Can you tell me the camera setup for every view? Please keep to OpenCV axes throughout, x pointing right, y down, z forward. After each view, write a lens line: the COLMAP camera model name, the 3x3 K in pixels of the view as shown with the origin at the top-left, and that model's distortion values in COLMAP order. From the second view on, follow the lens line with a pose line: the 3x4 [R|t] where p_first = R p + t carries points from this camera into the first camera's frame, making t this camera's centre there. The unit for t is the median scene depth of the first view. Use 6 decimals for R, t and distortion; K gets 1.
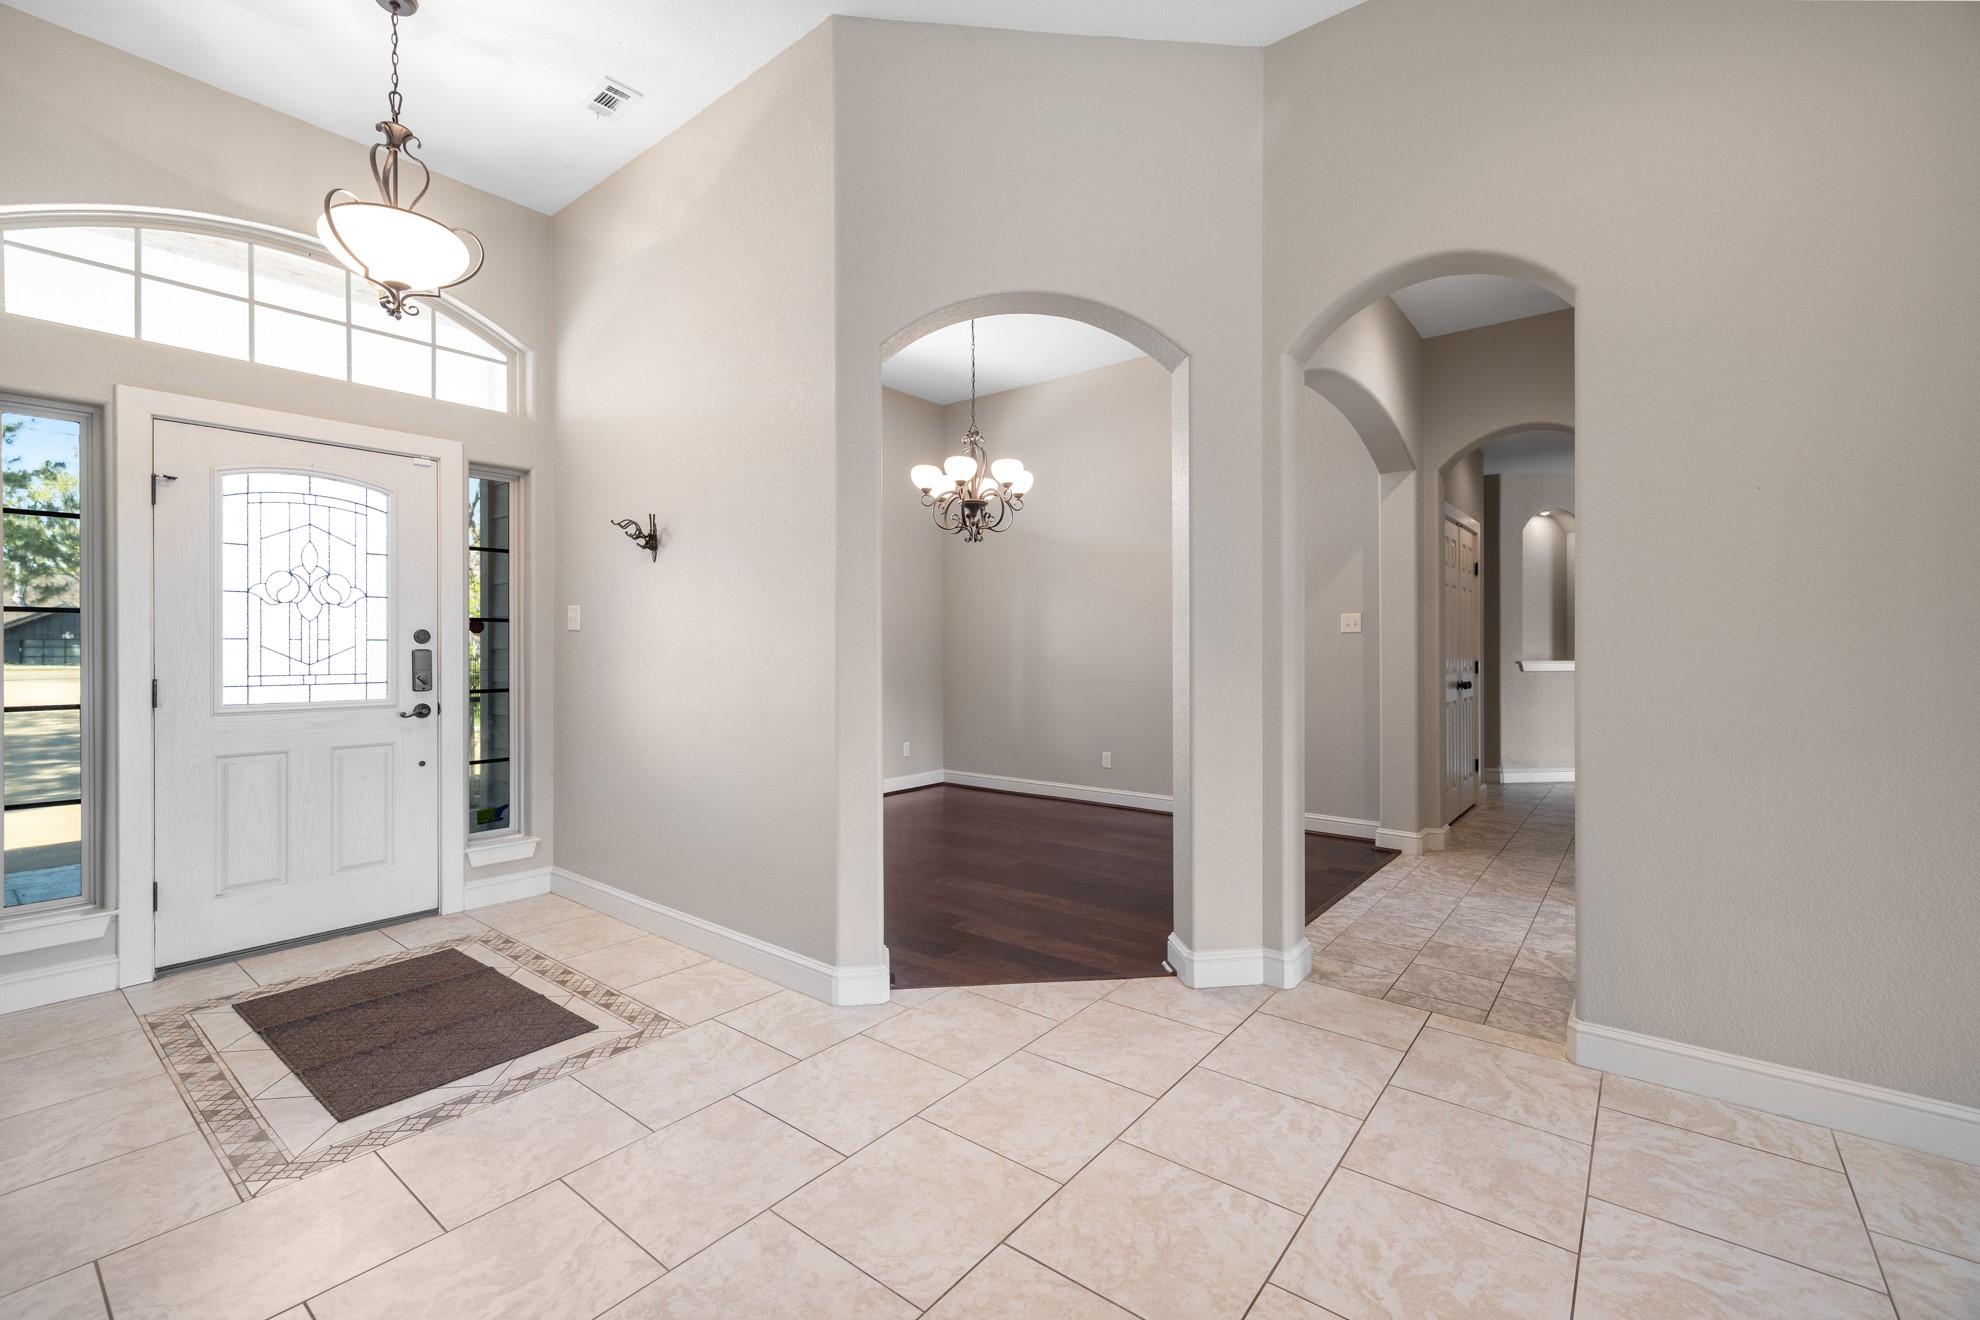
lens RADIAL K [[841.5, 0, 984.2], [0, 841.5, 651.0], [0, 0, 1]] dist [-0.001183, 0.001902]
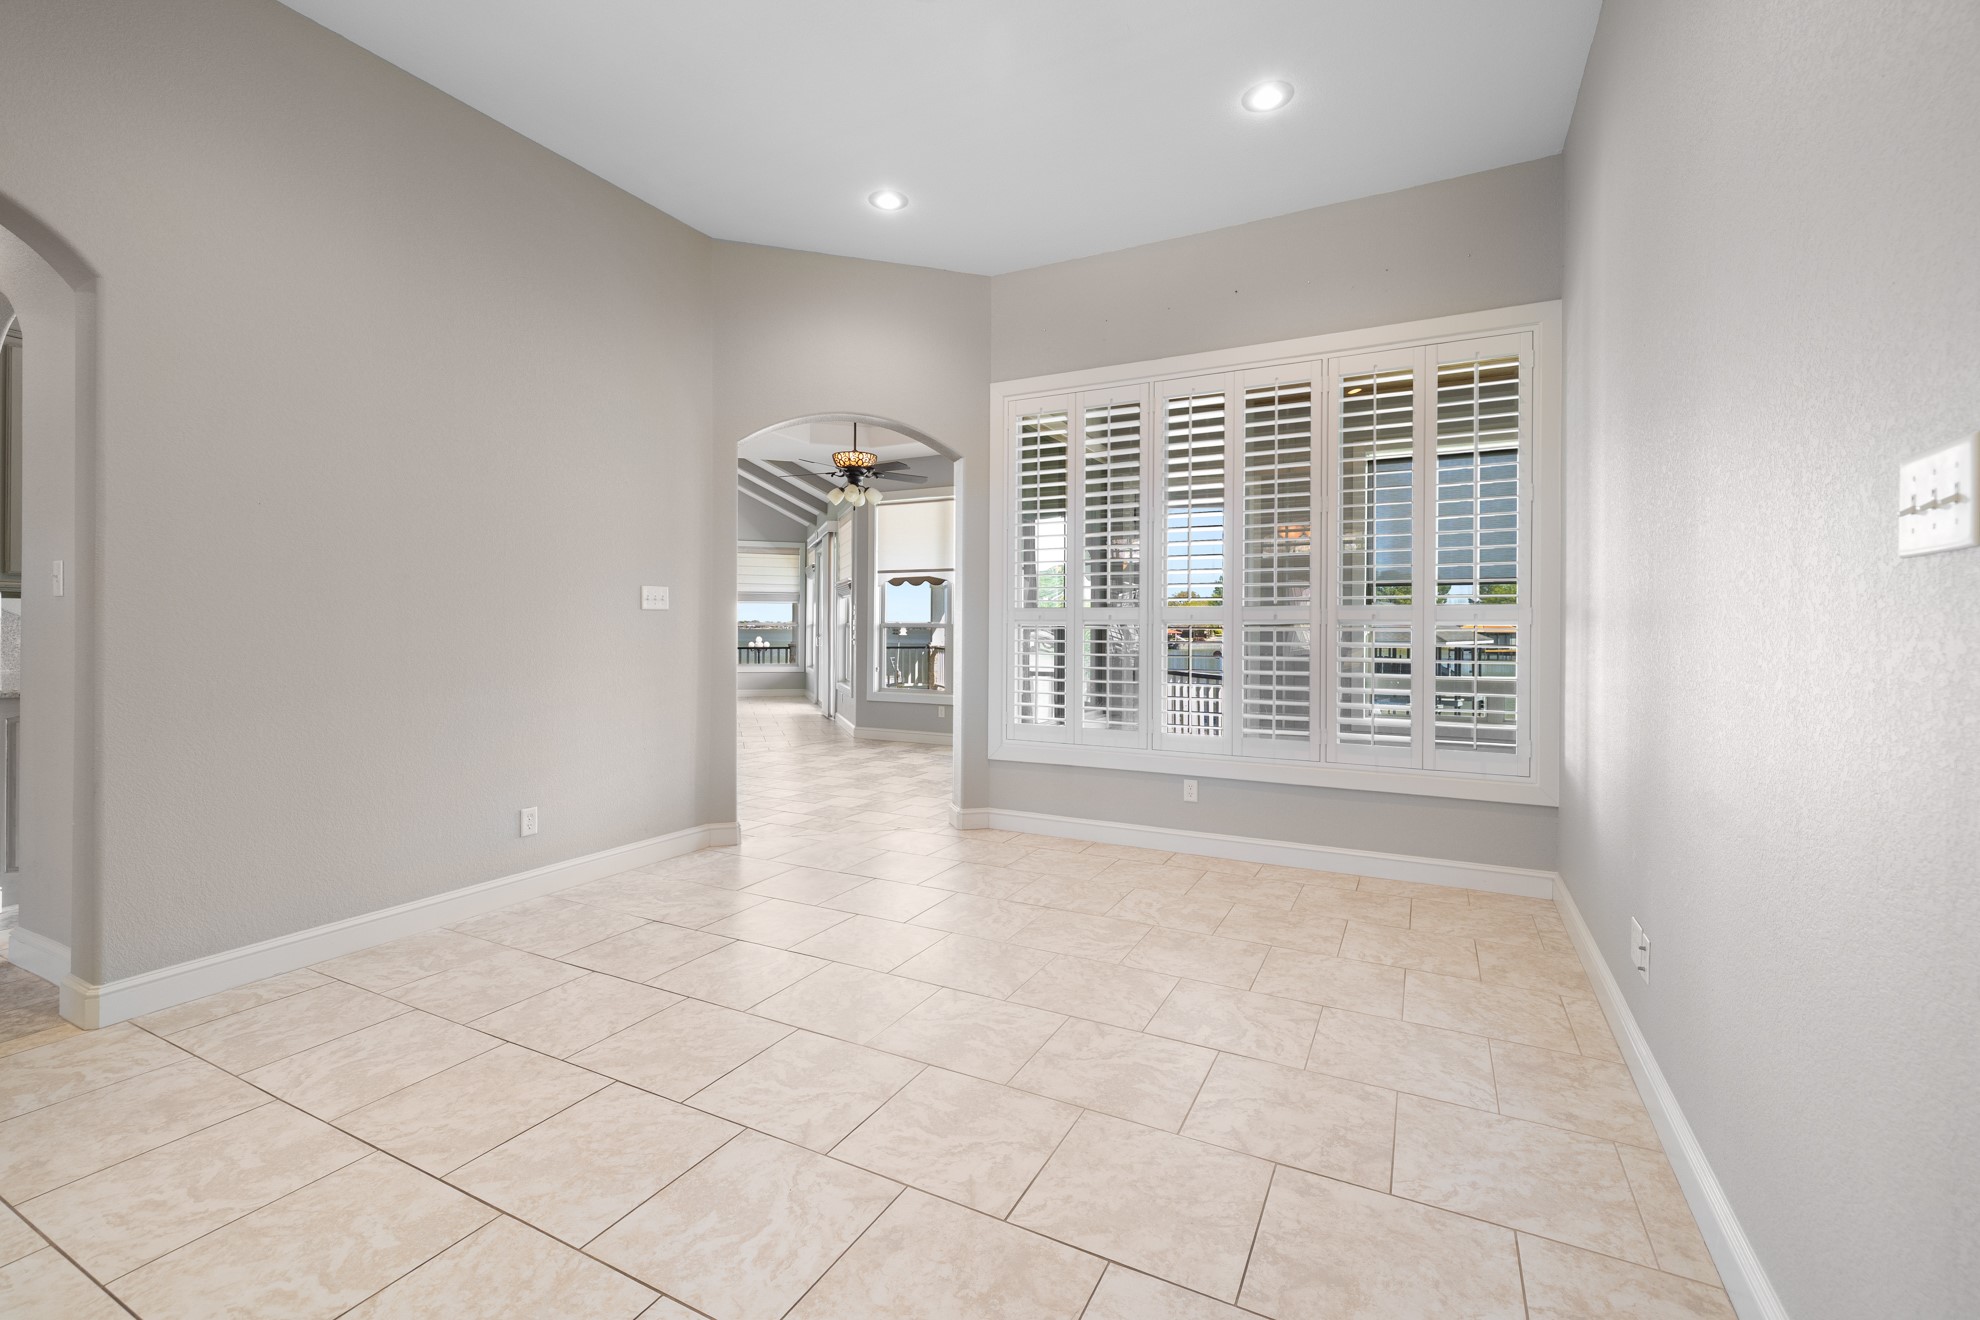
lens RADIAL K [[841.5, 0, 994.6], [0, 841.5, 648.7], [0, 0, 1]] dist [-0.001183, 0.001902]
pose [[-0.207300, -0.018857, 0.978096, -0.684232], [-0.009814, 0.999804, 0.017195, -0.011952], [-0.978228, -0.006034, -0.207444, 0.165865]]
